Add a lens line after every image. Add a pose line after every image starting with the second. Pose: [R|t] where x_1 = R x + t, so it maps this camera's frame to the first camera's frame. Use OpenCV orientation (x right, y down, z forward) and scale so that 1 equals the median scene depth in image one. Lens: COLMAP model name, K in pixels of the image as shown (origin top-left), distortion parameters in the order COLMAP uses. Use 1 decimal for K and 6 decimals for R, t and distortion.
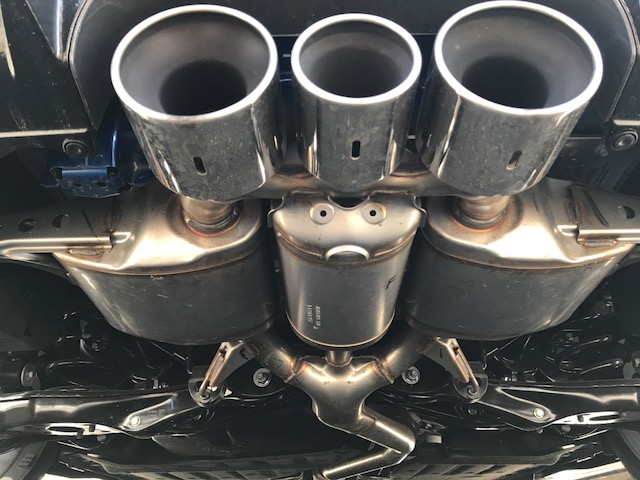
lens RADIAL K [[525.5, 0, 318.9], [0, 525.5, 241.8], [0, 0, 1]] dist [-0.000824, 0.005730]
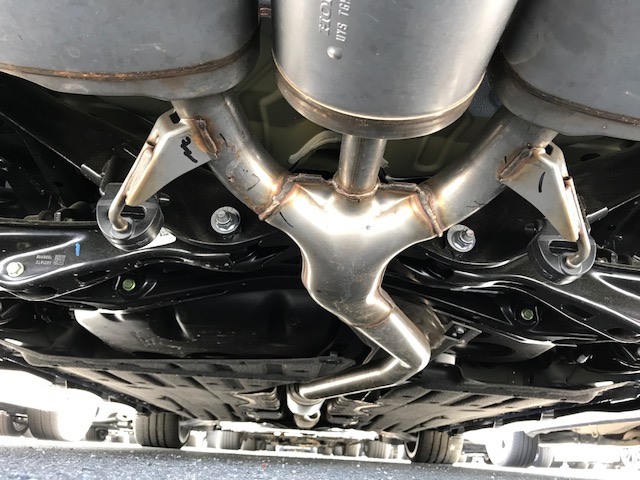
lens RADIAL K [[525.5, 0, 320.8], [0, 525.5, 238.4], [0, 0, 1]] dist [-0.000824, 0.005730]
pose [[0.995057, 0.095349, 0.027742, -0.010233], [-0.097890, 0.988798, 0.112674, 0.200412], [-0.016688, -0.114832, 0.993245, 0.381247]]
